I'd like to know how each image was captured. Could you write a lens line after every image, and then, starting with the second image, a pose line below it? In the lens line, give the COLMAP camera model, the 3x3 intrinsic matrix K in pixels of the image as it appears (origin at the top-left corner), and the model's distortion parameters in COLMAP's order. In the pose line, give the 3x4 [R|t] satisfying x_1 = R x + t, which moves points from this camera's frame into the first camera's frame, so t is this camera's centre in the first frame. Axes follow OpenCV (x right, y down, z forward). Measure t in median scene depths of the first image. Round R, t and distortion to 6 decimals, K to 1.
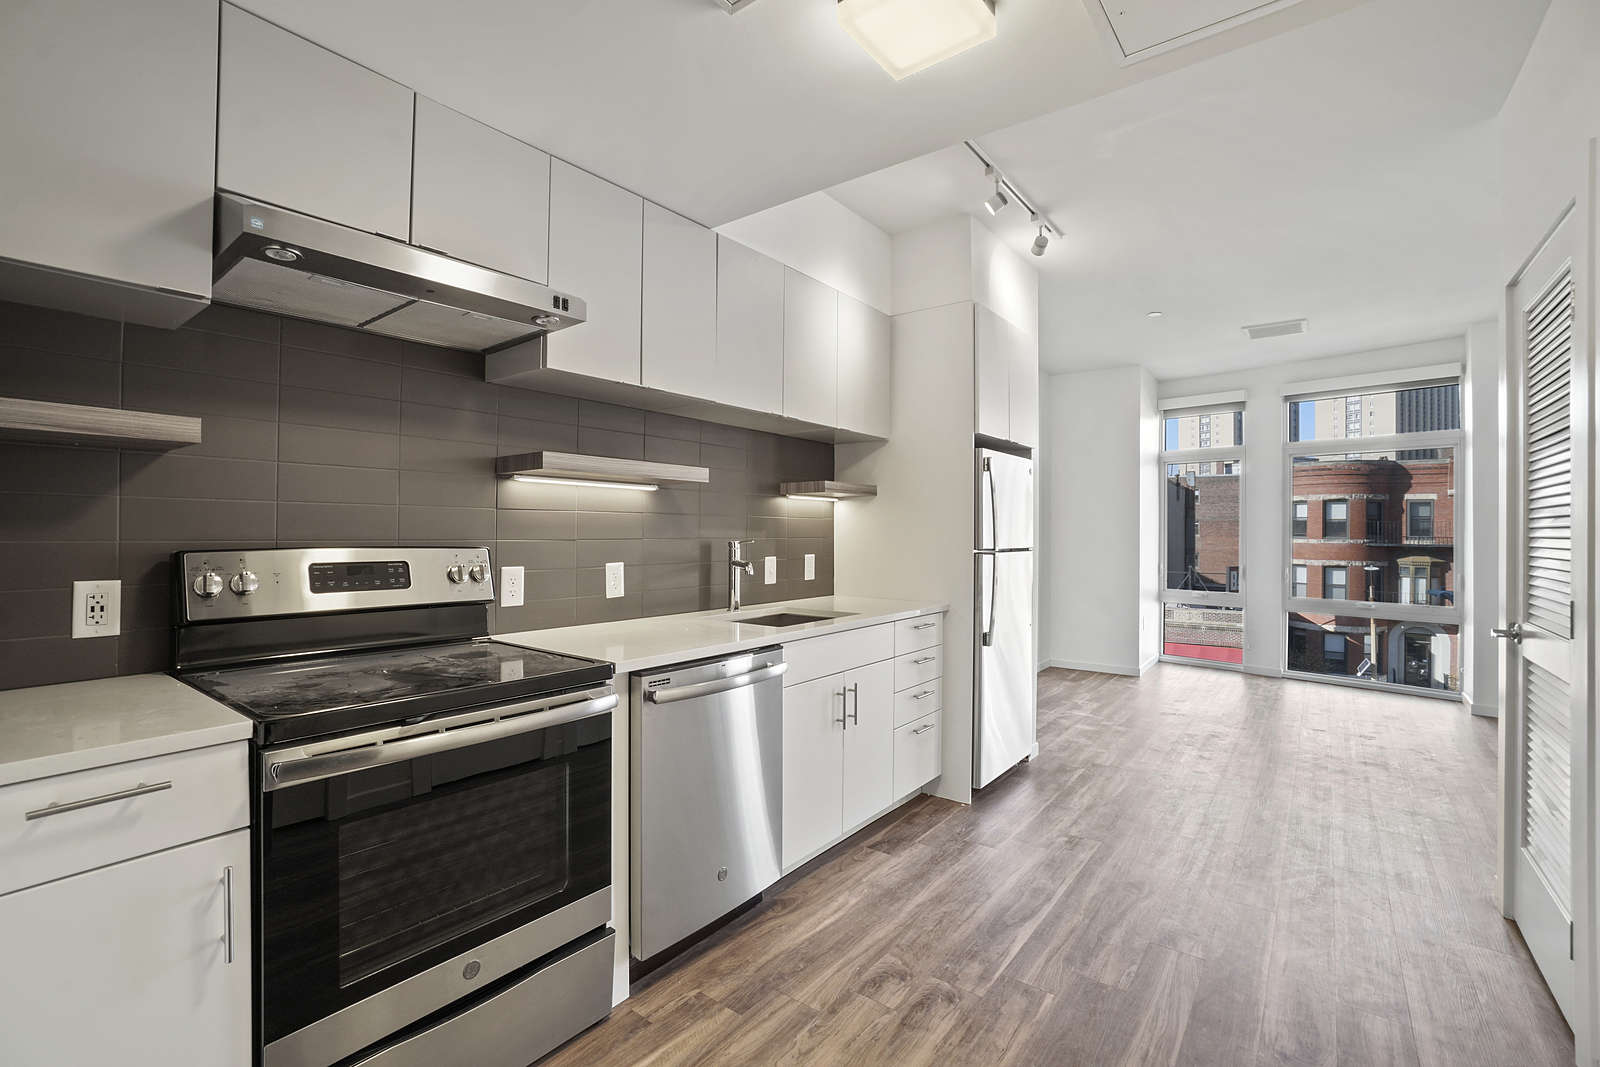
lens RADIAL K [[708.2, 0, 781.6], [0, 708.2, 527.4], [0, 0, 1]] dist [-0.053599, 0.015028]
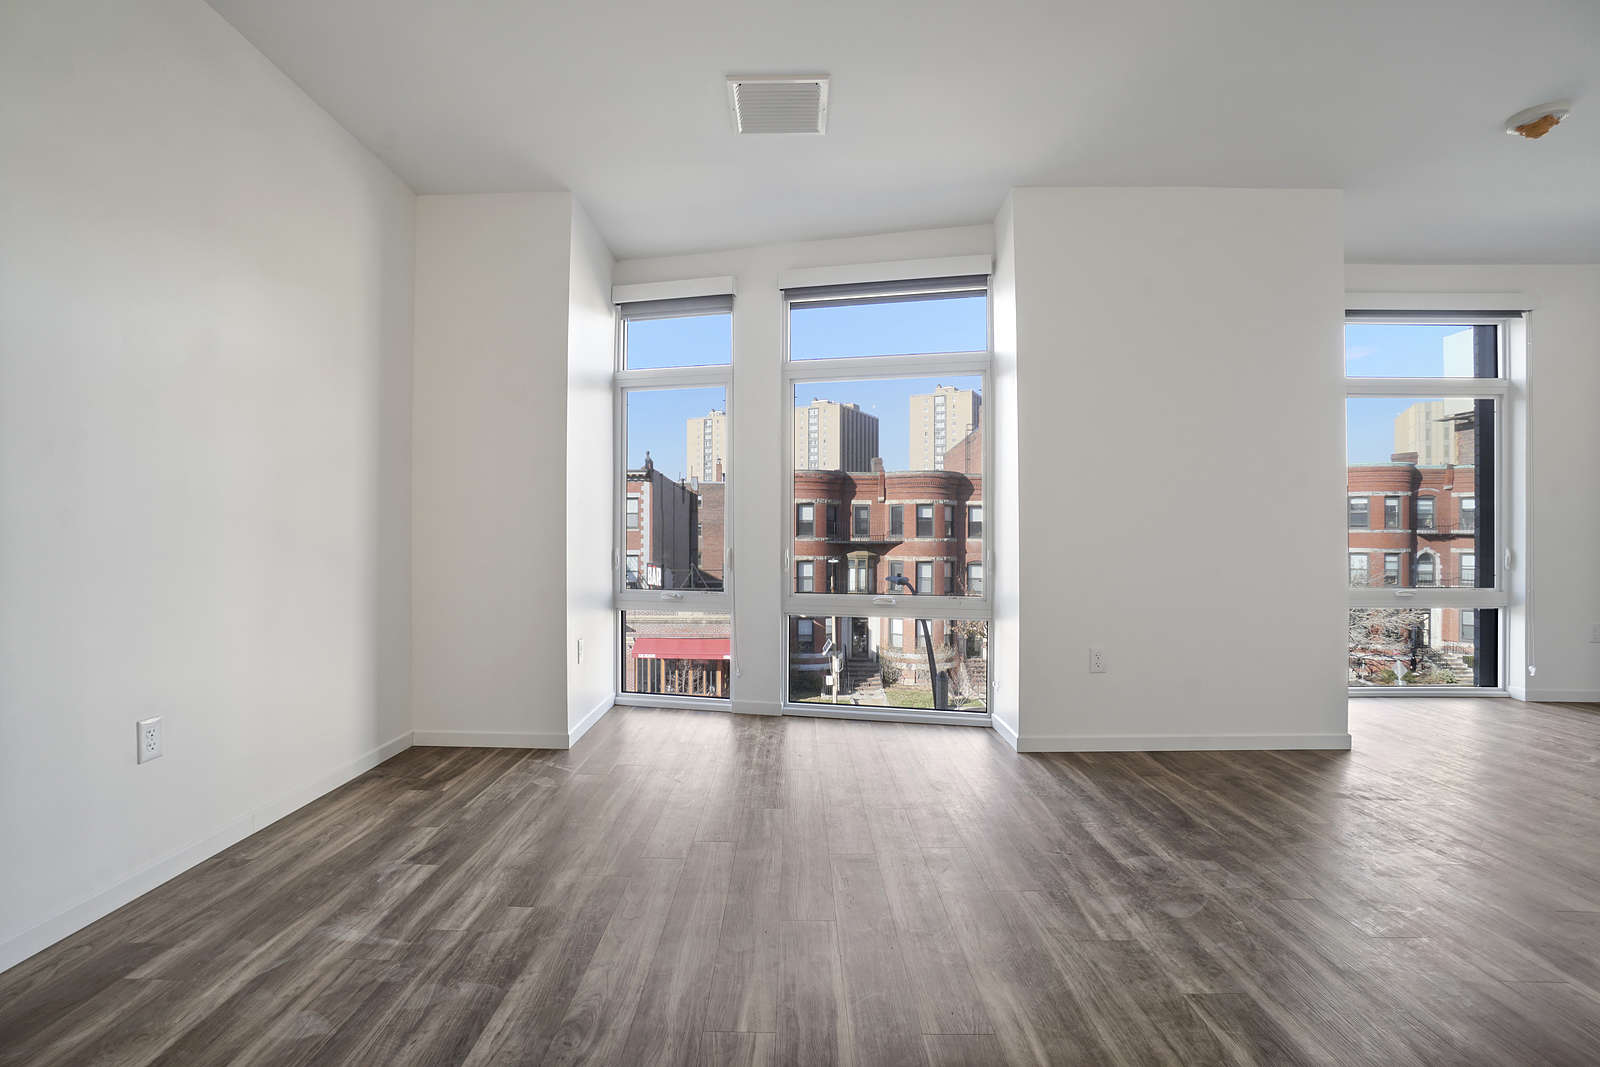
lens RADIAL K [[708.2, 0, 781.7], [0, 708.2, 534.5], [0, 0, 1]] dist [-0.053599, 0.015028]
pose [[0.795816, -0.003748, 0.605527, 0.315396], [0.001552, 0.999990, 0.004149, 0.042346], [-0.605537, -0.002362, 0.795814, 0.461156]]
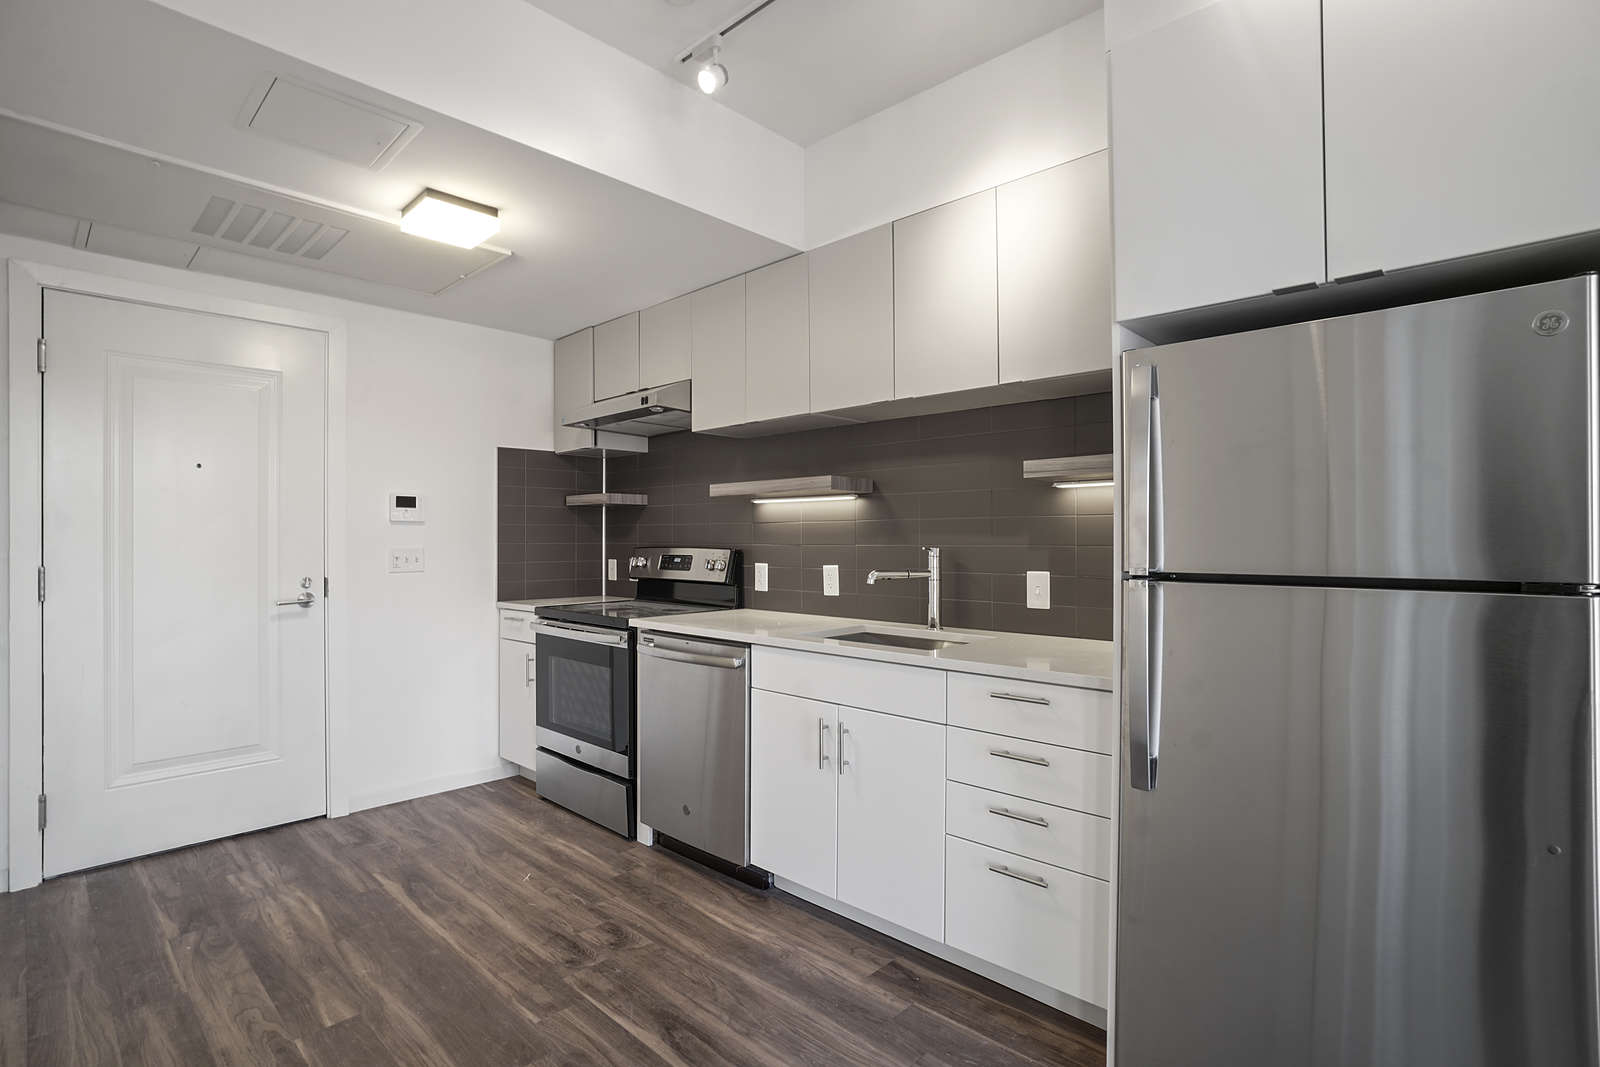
lens RADIAL K [[764.4, 0, 777.6], [0, 764.4, 532.6], [0, 0, 1]] dist [-0.034929, 0.009389]
pose [[-0.100826, -0.014209, -0.994803, 0.431156], [0.008979, 0.999844, -0.015191, 0.006192], [0.994864, -0.010464, -0.100683, 0.443228]]
